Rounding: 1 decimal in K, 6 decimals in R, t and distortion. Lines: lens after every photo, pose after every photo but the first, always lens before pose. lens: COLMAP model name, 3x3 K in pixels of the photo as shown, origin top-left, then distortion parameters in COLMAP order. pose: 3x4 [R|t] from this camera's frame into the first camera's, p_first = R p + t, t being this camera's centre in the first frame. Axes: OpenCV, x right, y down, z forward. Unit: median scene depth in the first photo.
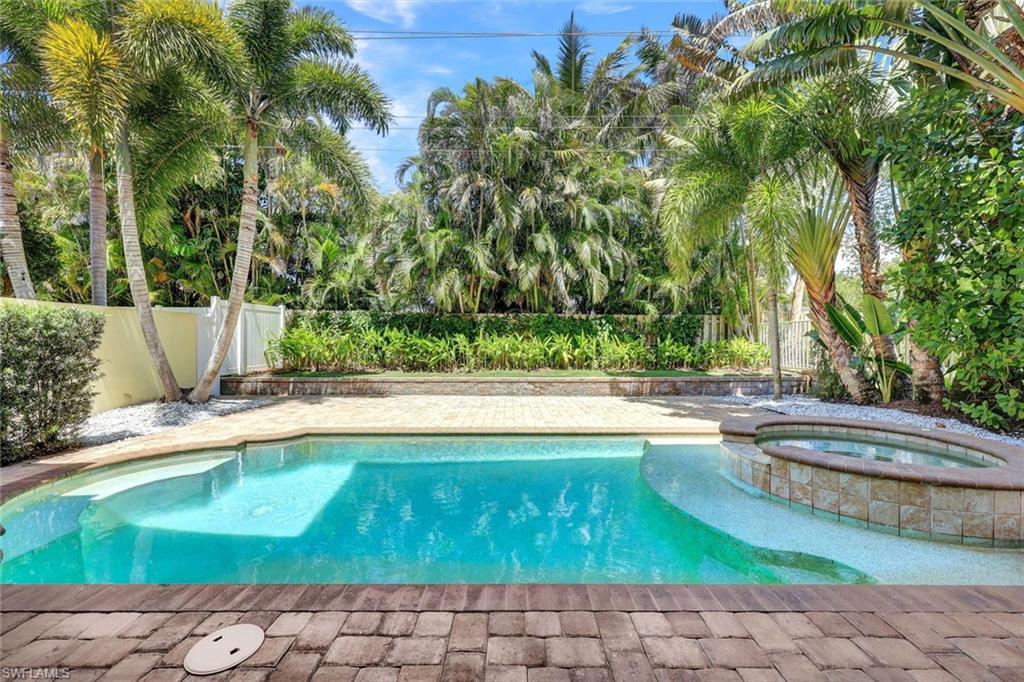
lens RADIAL K [[411.9, 0, 506.9], [0, 411.9, 342.7], [0, 0, 1]] dist [0.002002, 0.000197]
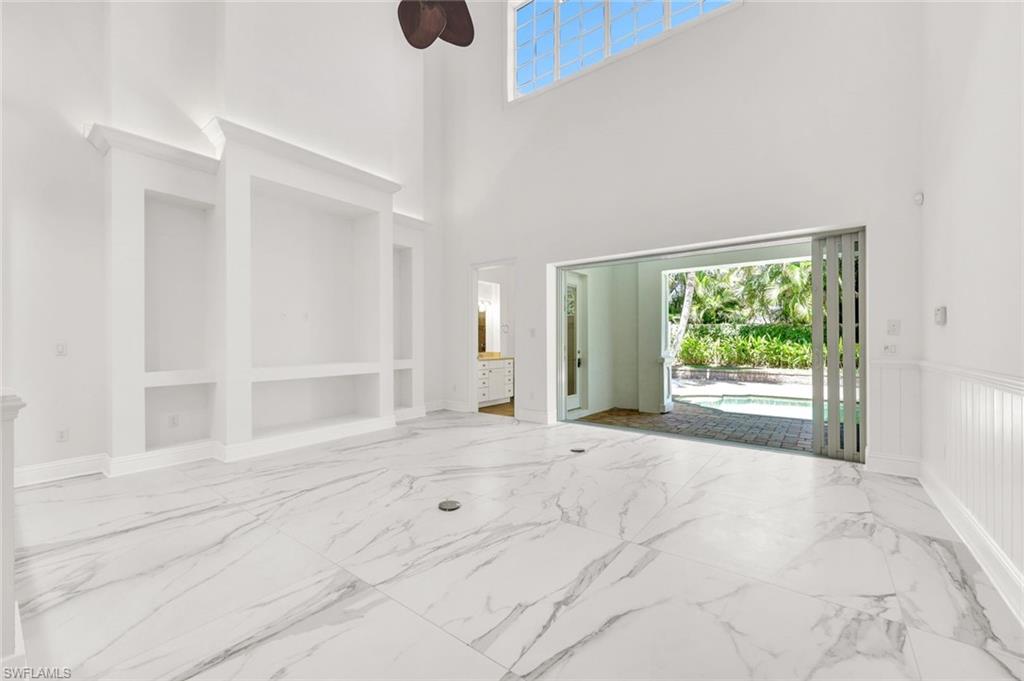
lens RADIAL K [[411.9, 0, 521.5], [0, 411.9, 342.3], [0, 0, 1]] dist [0.002002, 0.000197]
pose [[0.808114, 0.001157, -0.589025, -0.110663], [-0.004588, 0.999980, -0.004331, -0.005992], [0.589008, 0.006203, 0.808103, -0.649254]]
